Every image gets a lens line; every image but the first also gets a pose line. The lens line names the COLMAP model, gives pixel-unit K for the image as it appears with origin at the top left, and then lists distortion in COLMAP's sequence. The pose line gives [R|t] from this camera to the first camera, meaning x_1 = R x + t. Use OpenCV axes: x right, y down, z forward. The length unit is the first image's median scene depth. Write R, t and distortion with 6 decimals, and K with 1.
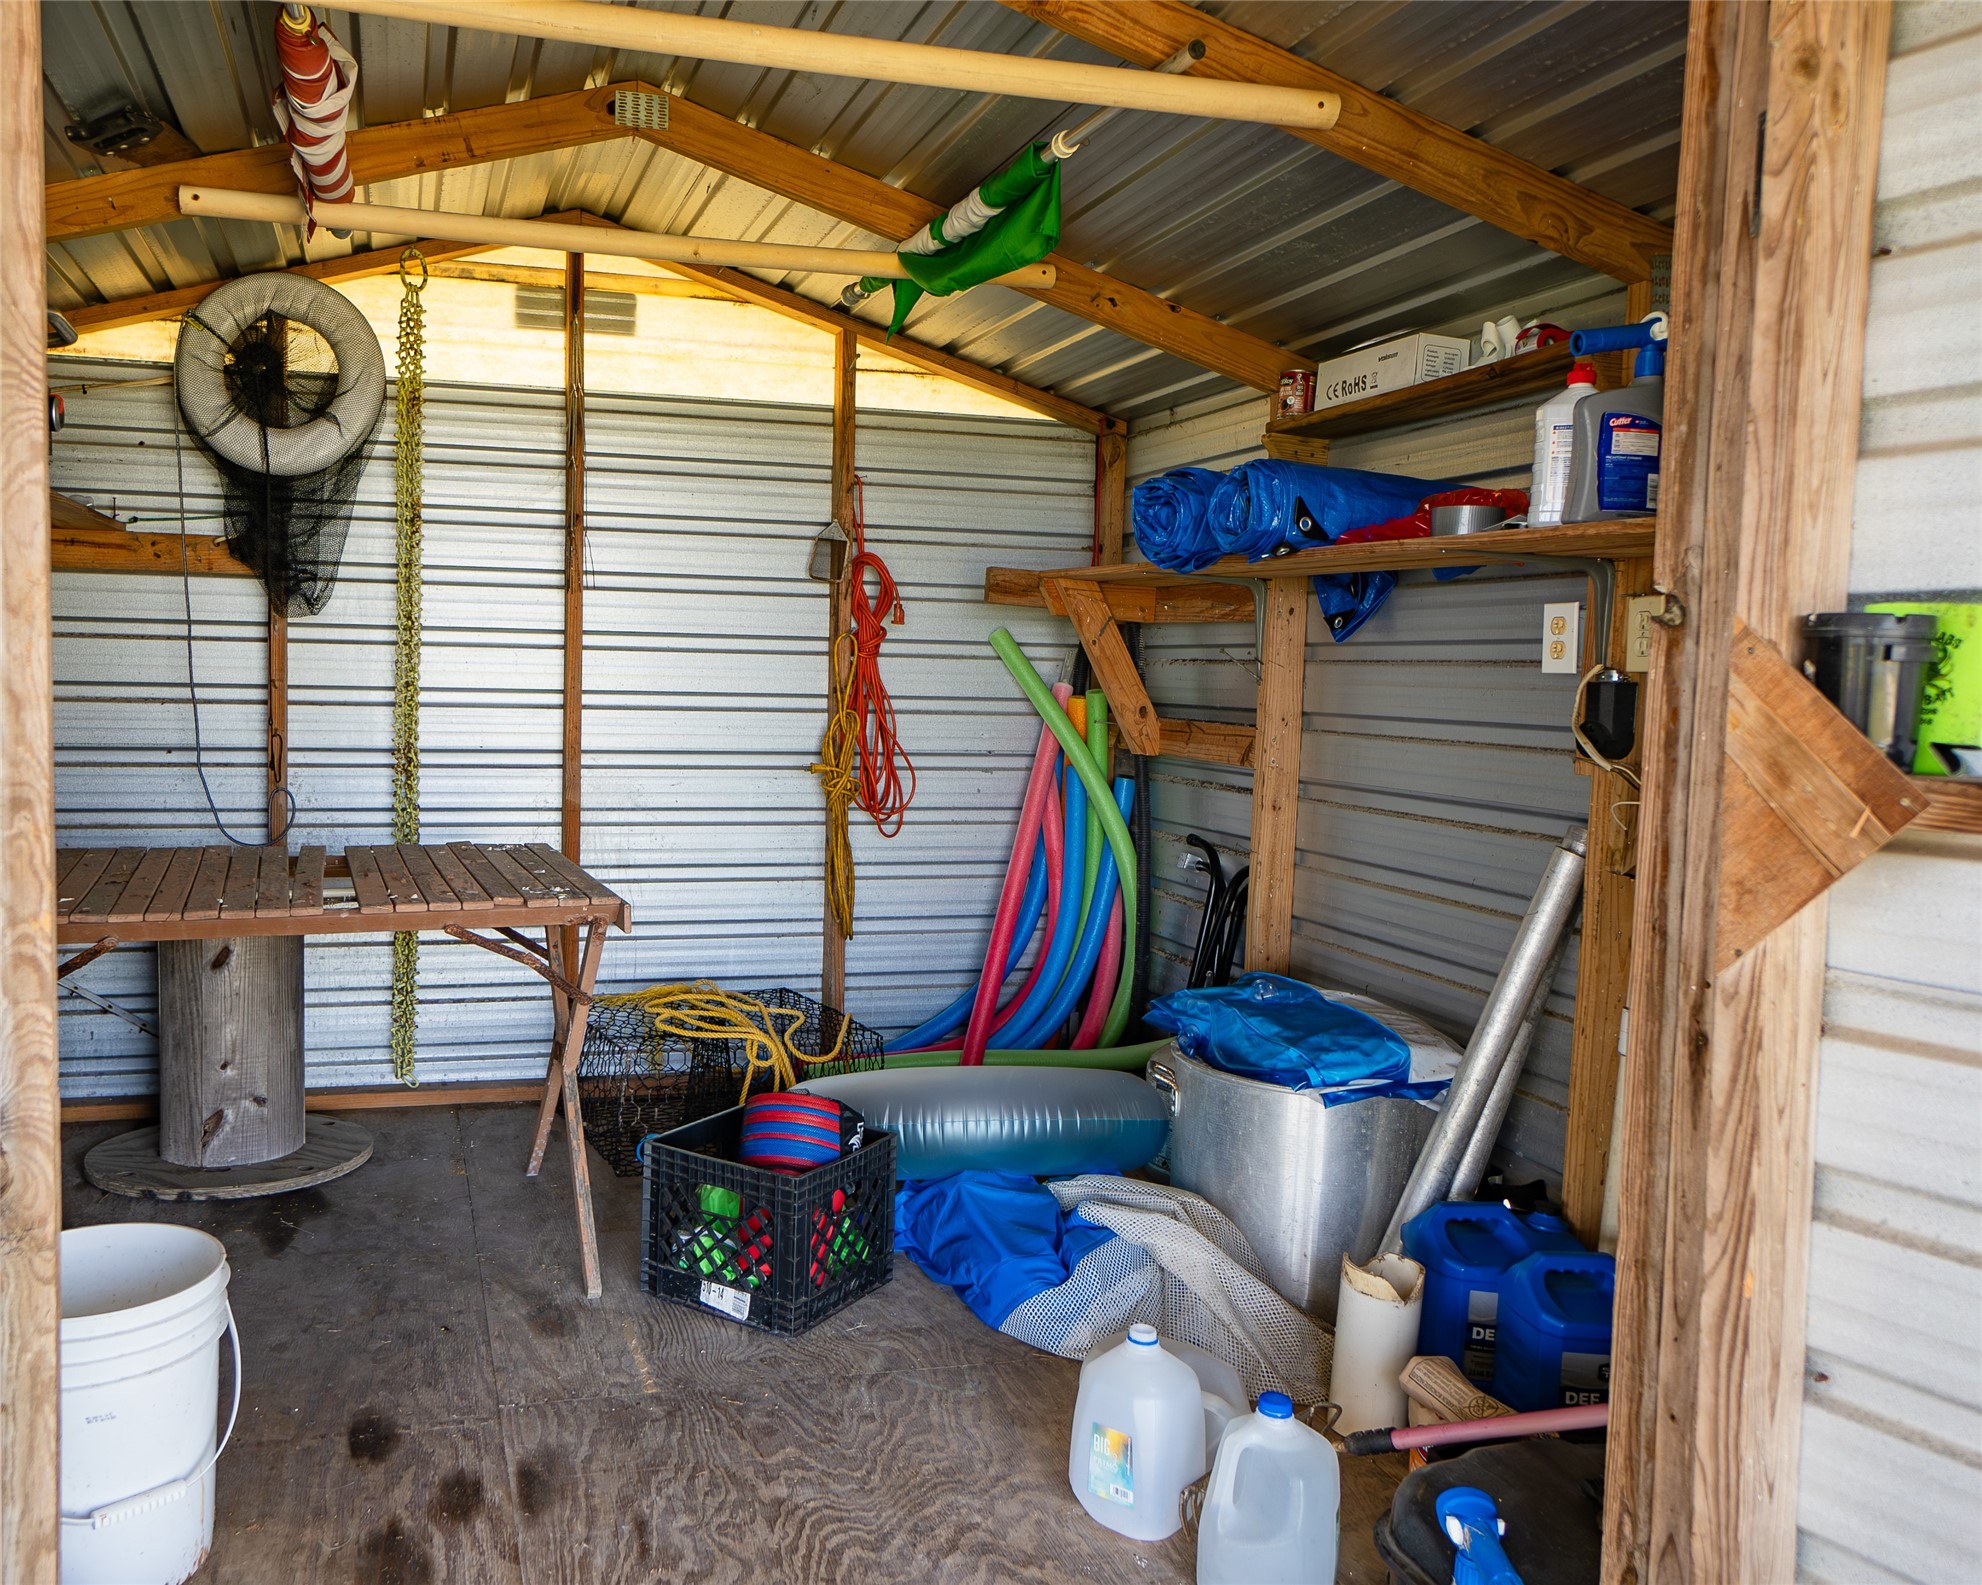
lens RADIAL K [[1681.1, 0, 991.0], [0, 1681.1, 792.5], [0, 0, 1]] dist [0.005952, 0.014484]
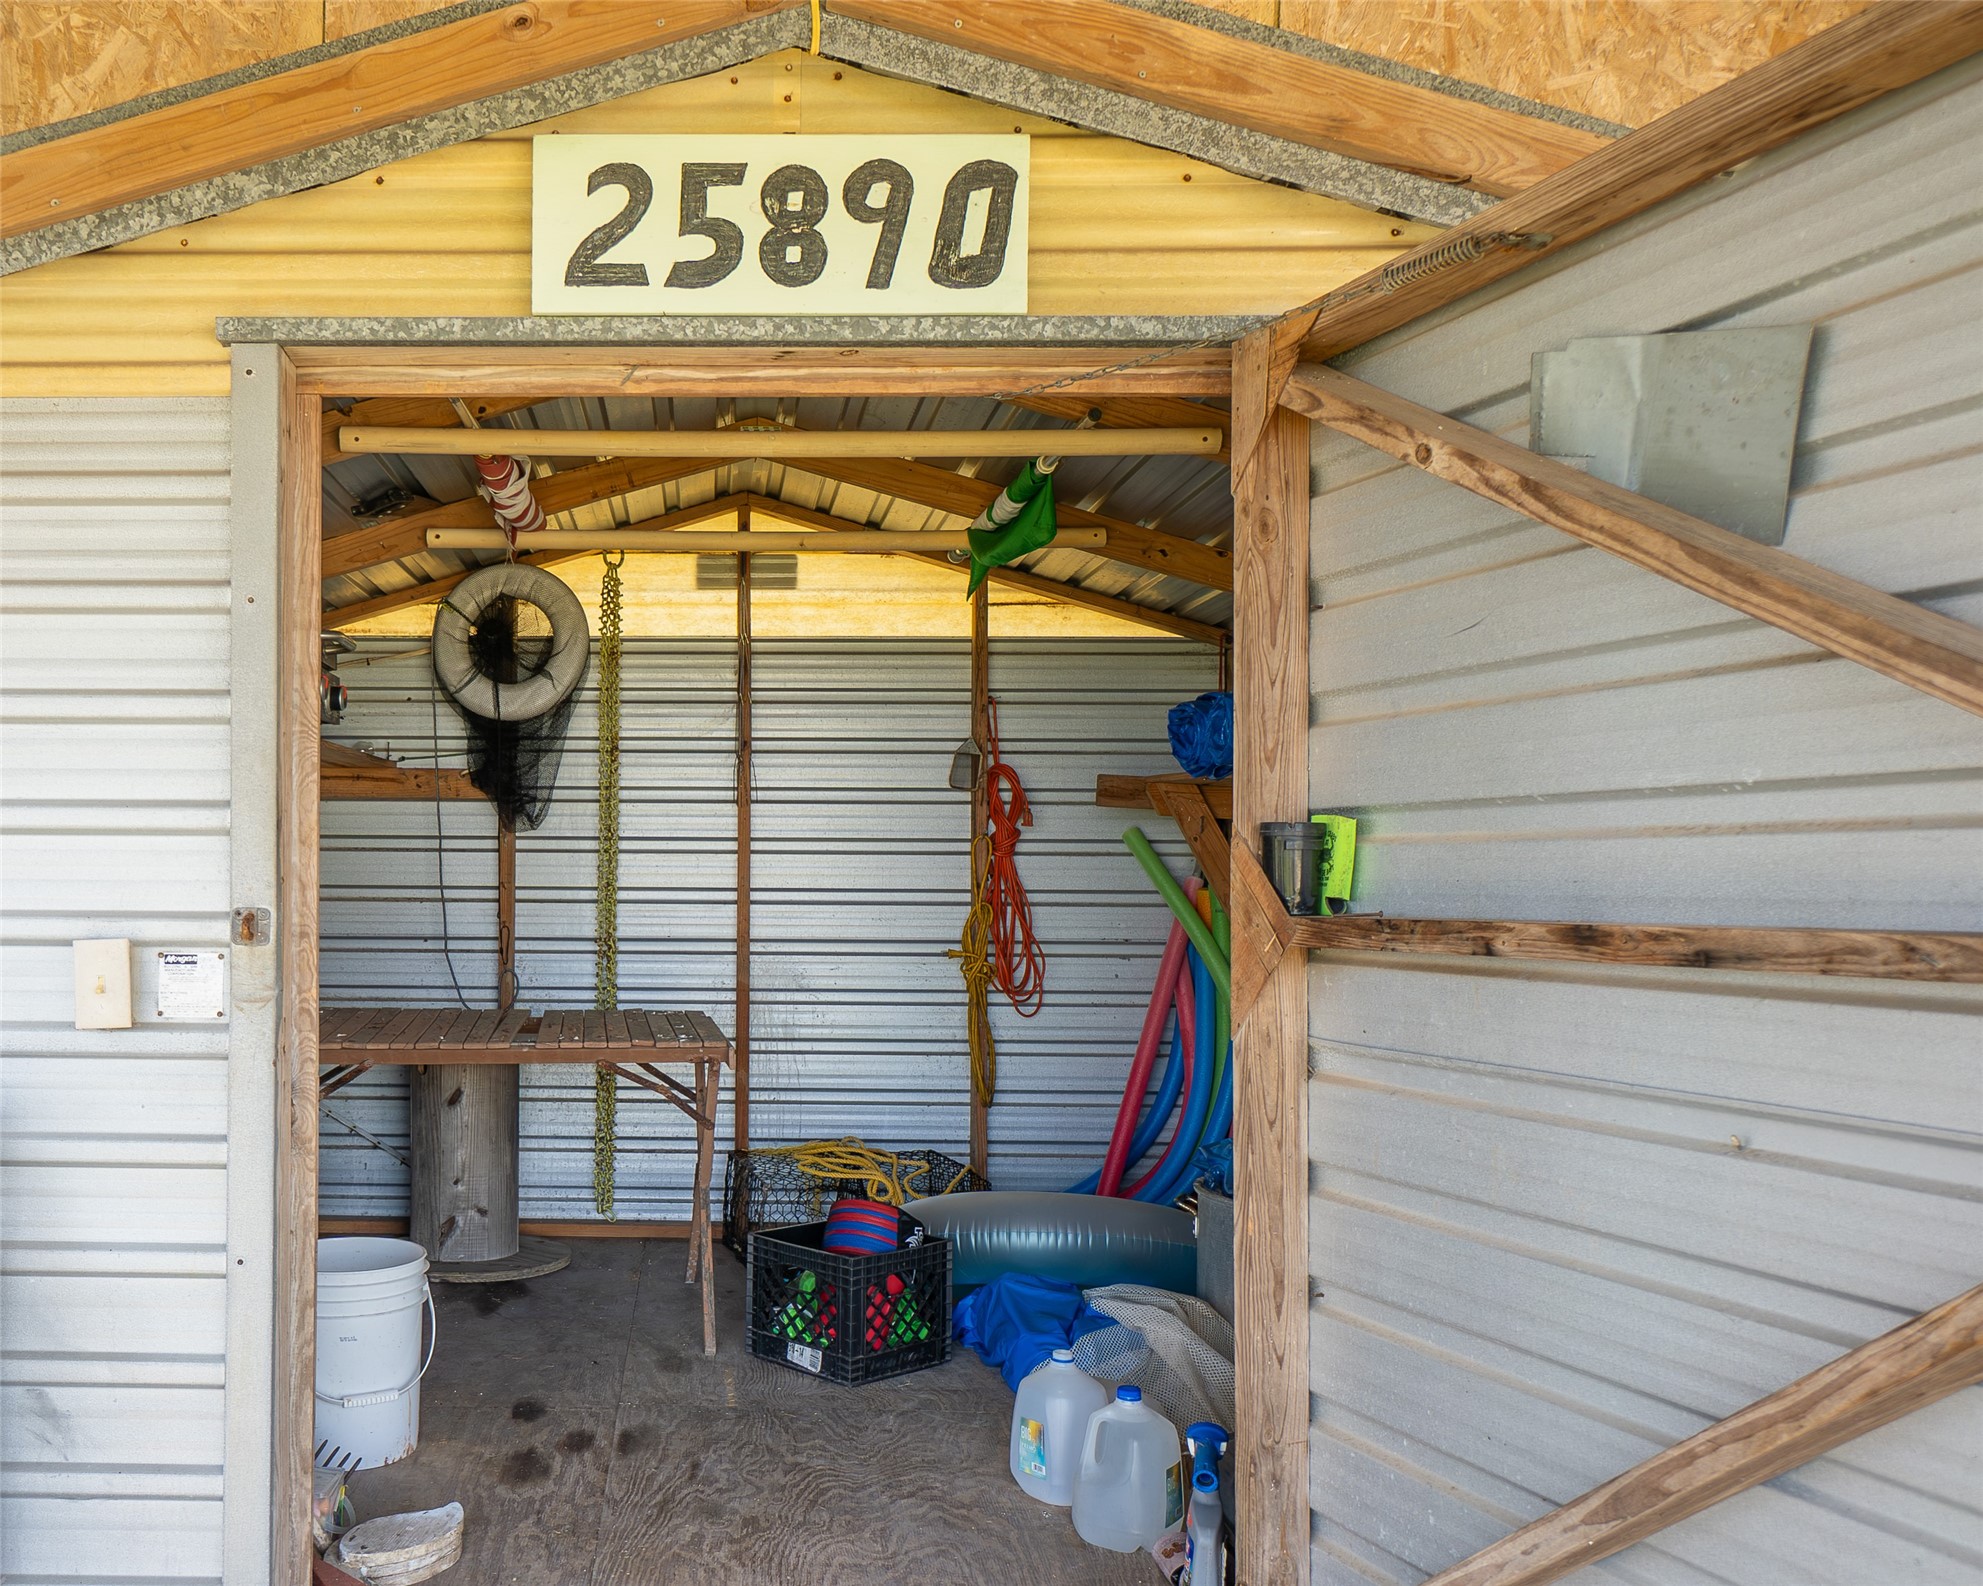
lens RADIAL K [[2066.8, 0, 991.0], [0, 2066.8, 897.2], [0, 0, 1]] dist [0.010980, 0.010514]
pose [[0.977014, -0.012635, -0.212800, 0.257361], [-0.000178, 0.998193, -0.060089, 0.036759], [0.213175, 0.058745, 0.975246, -0.423913]]
